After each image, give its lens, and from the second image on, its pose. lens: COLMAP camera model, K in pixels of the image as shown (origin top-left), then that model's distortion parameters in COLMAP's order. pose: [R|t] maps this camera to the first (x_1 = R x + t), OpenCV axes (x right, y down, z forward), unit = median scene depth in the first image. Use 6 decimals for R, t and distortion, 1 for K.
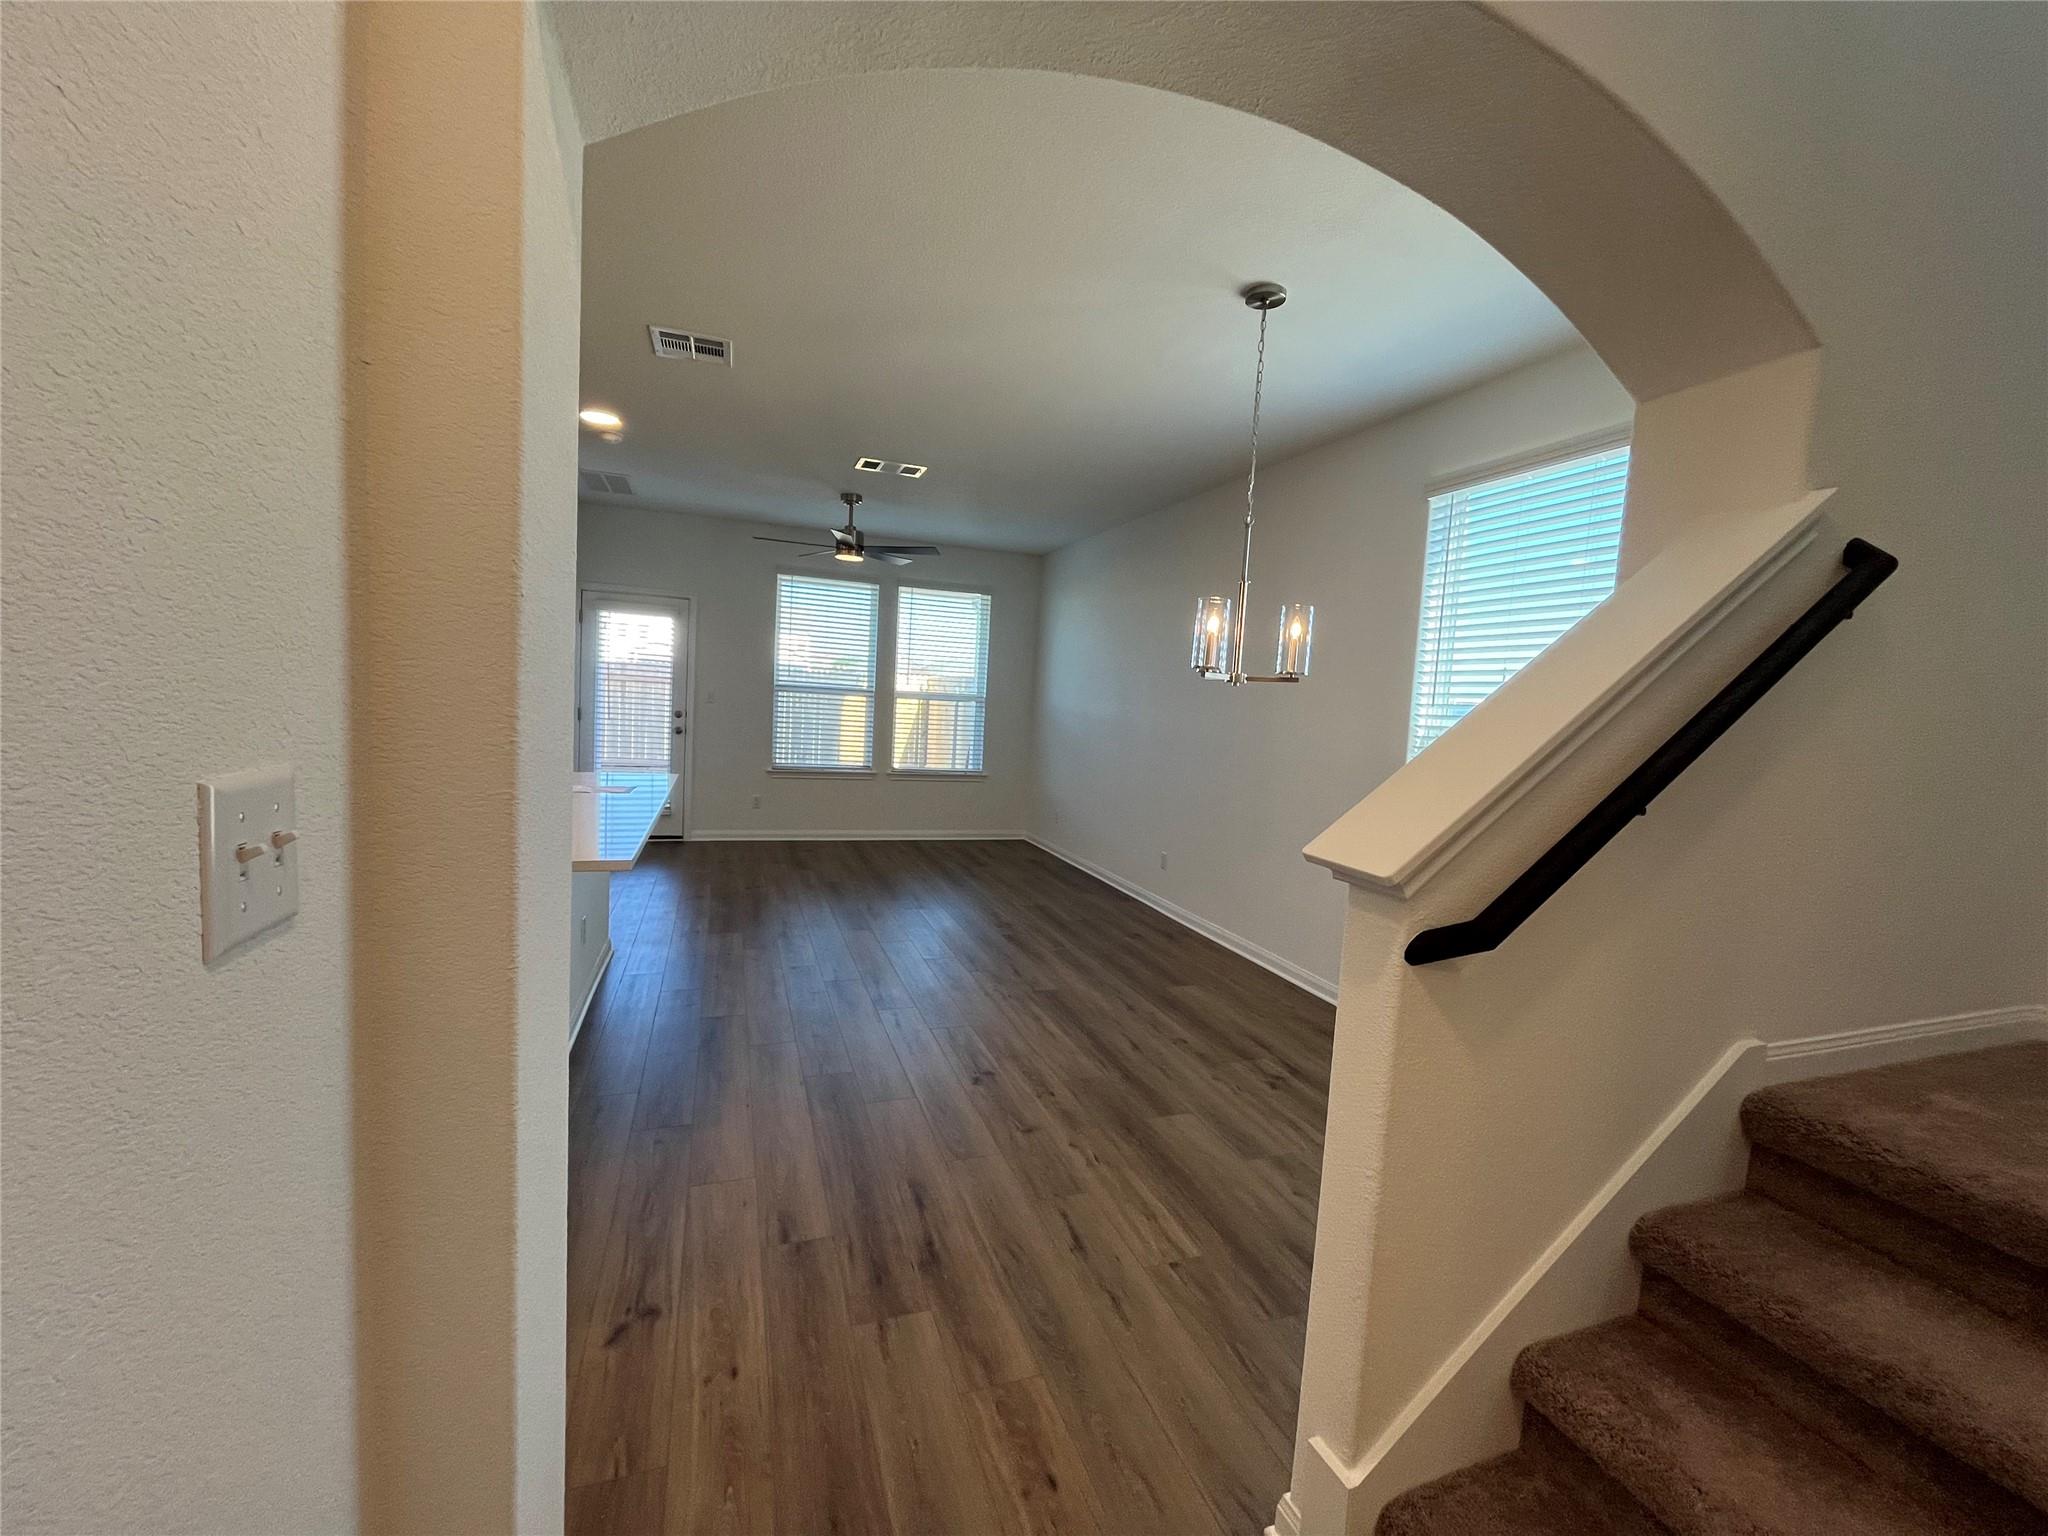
lens RADIAL K [[827.5, 0, 1018.5], [0, 827.5, 764.5], [0, 0, 1]] dist [-0.003273, -0.000088]
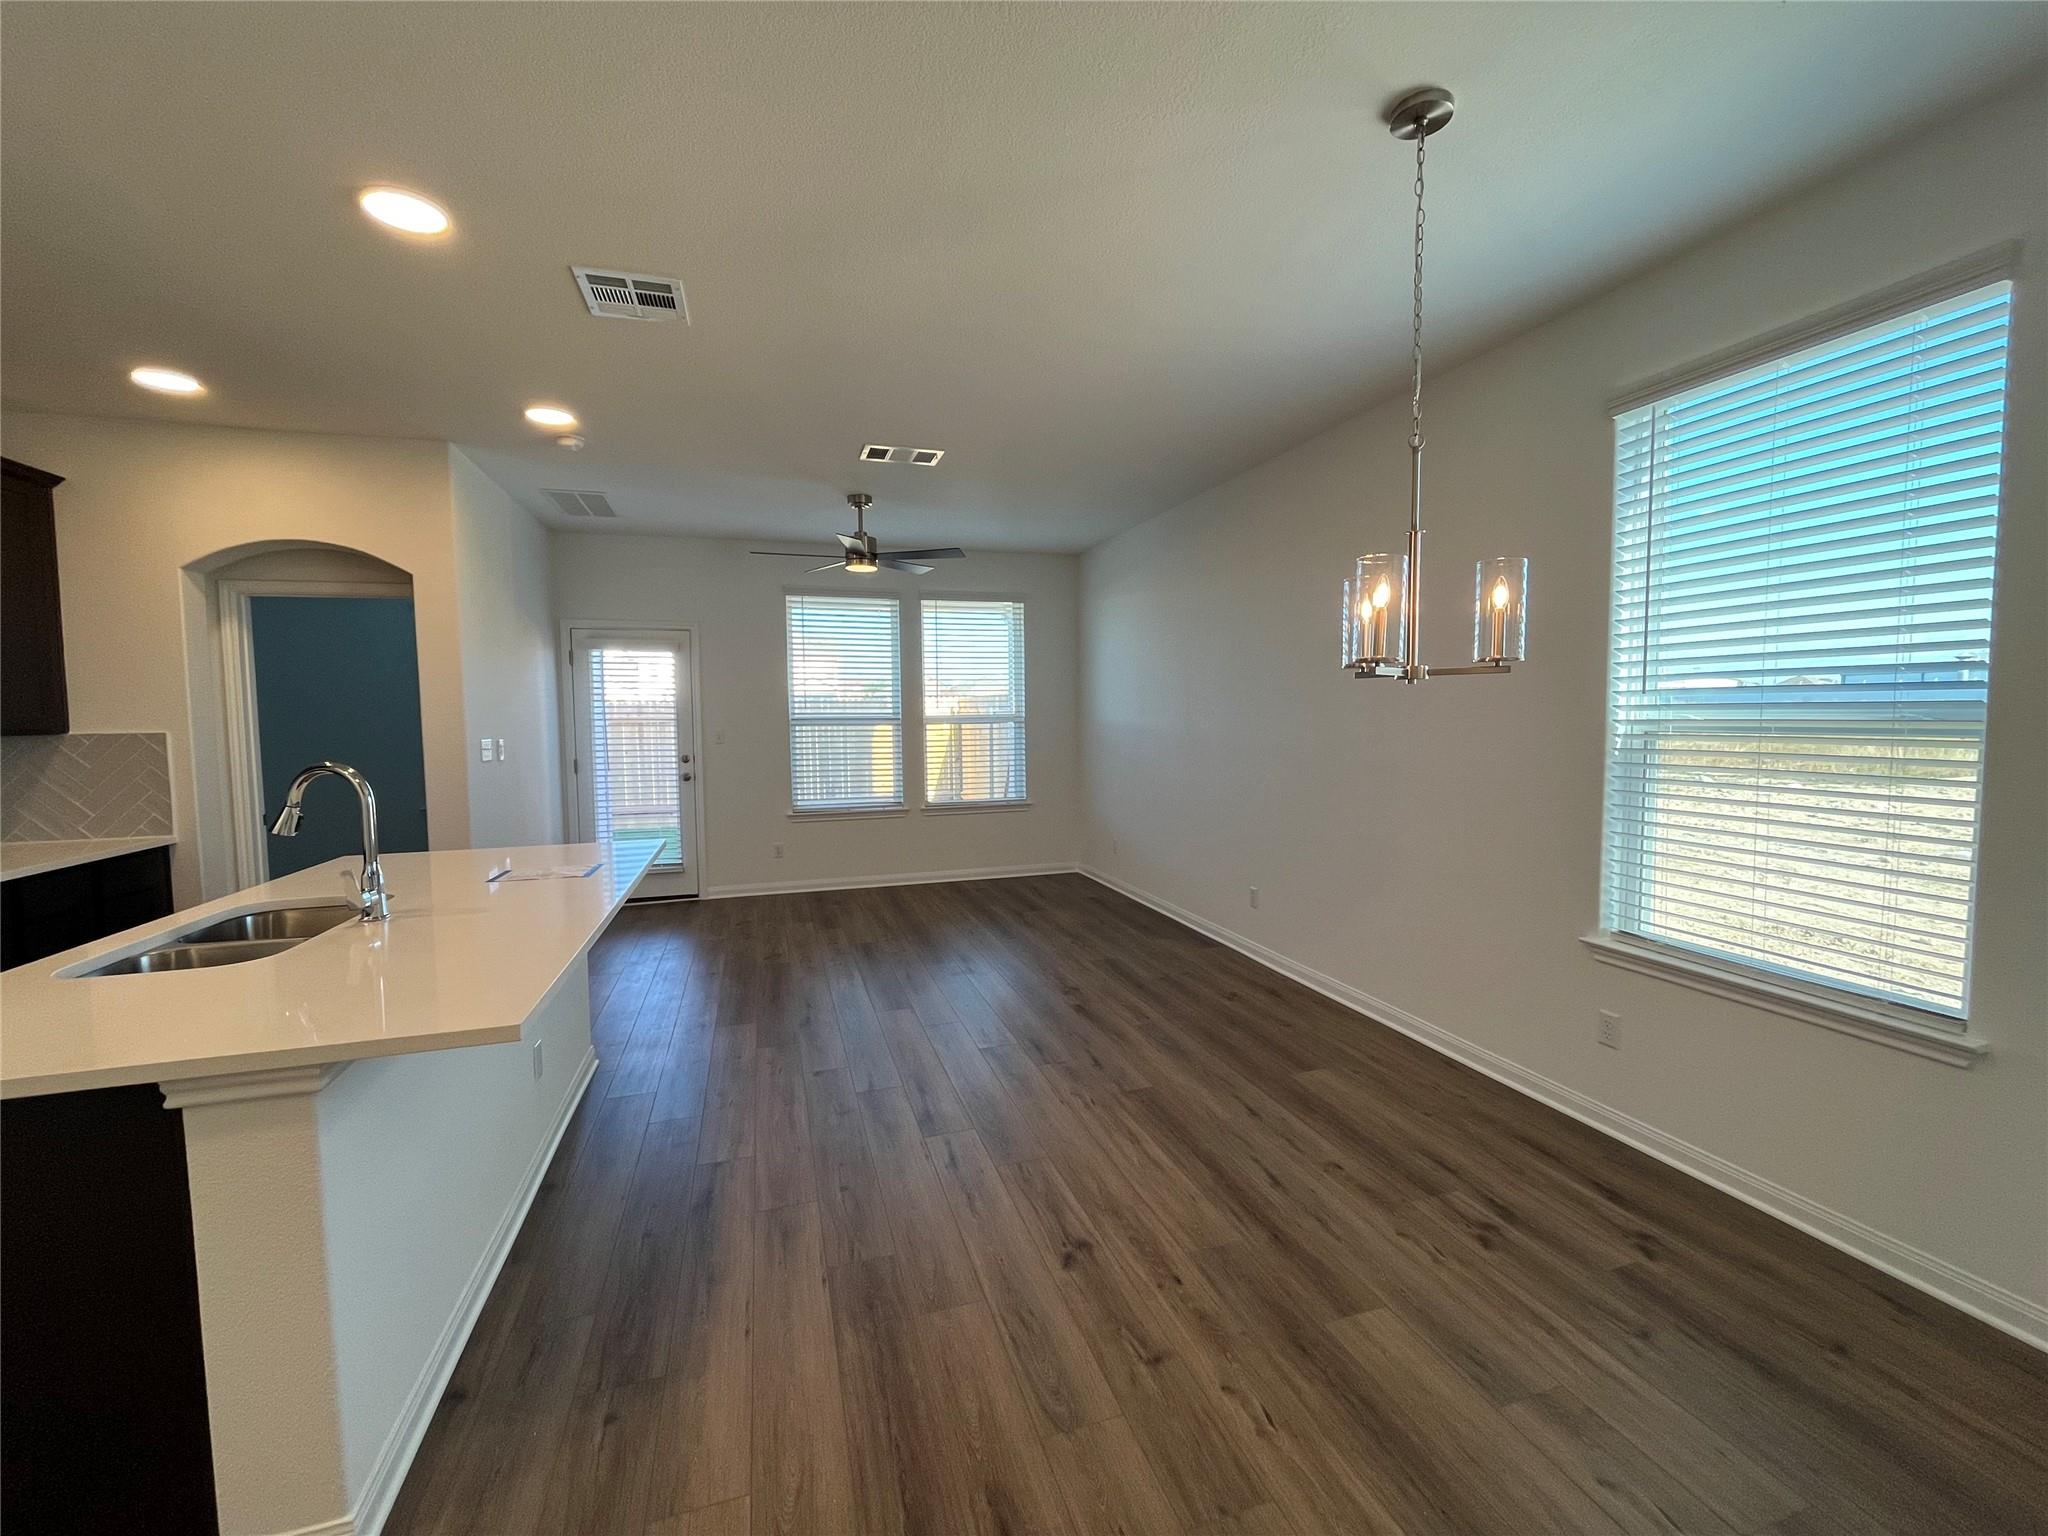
lens RADIAL K [[827.5, 0, 1019.9], [0, 827.5, 764.1], [0, 0, 1]] dist [-0.003273, -0.000088]
pose [[0.997127, -0.065211, -0.038544, -0.028779], [0.064485, 0.997723, -0.019780, -0.026161], [0.039746, 0.017237, 0.999061, 0.219667]]
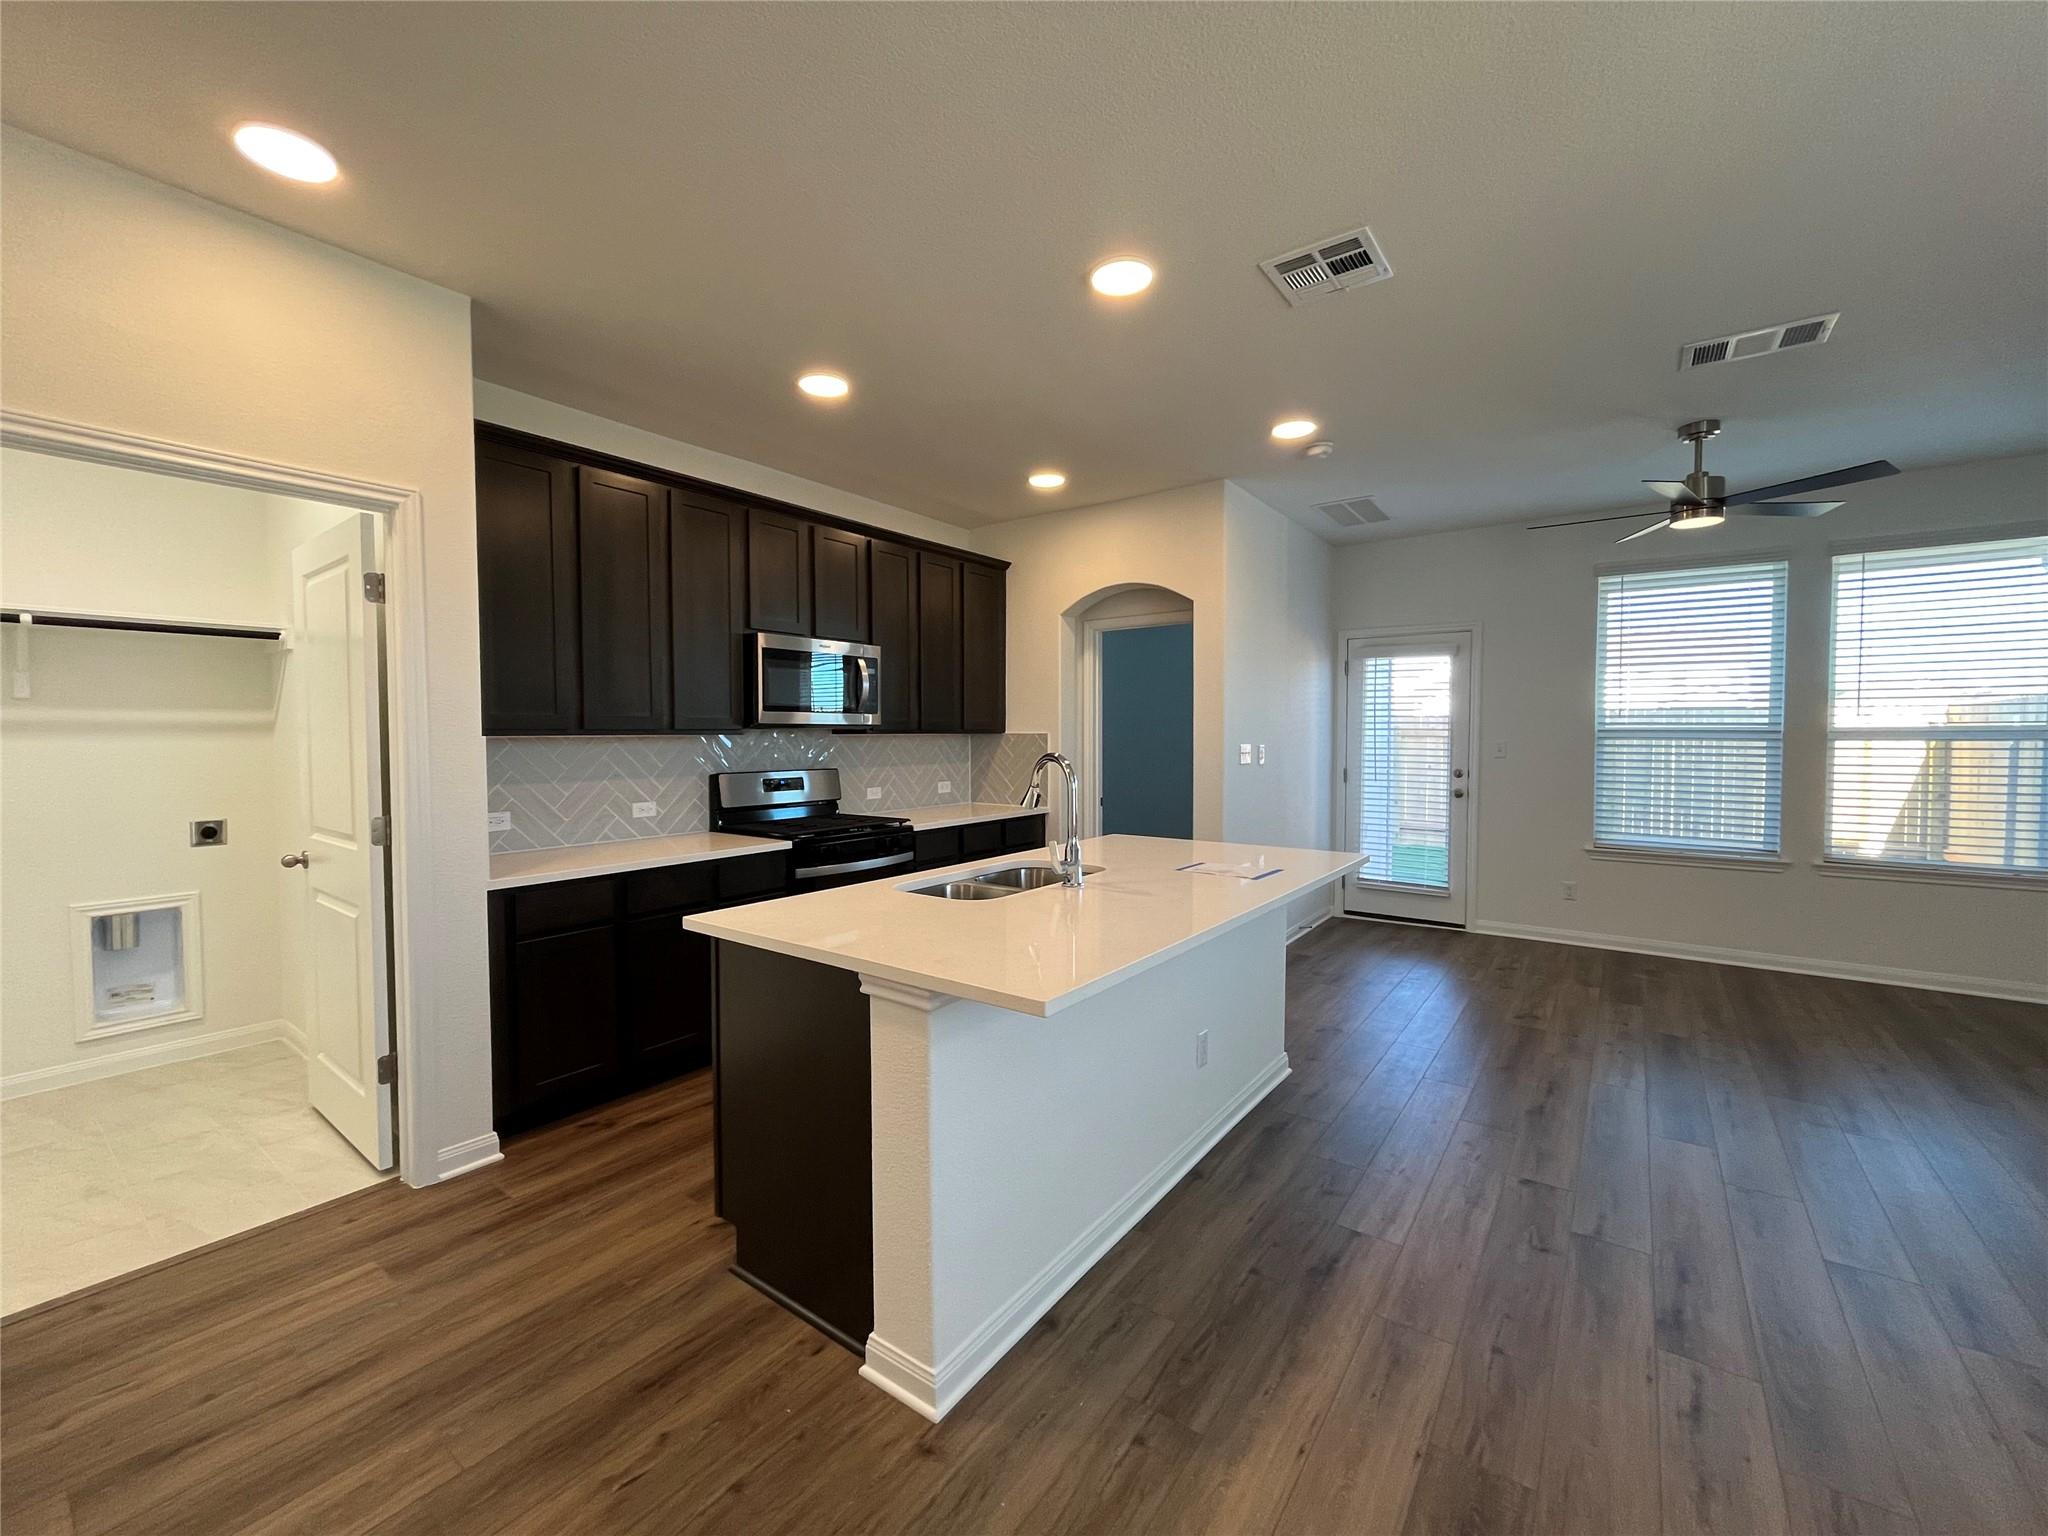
lens RADIAL K [[827.5, 0, 1020.0], [0, 827.5, 764.3], [0, 0, 1]] dist [-0.003273, -0.000088]
pose [[0.558210, -0.026835, -0.829266, 0.039439], [-0.033336, 0.997944, -0.054733, -0.020225], [0.829030, 0.058197, 0.556168, 0.352371]]
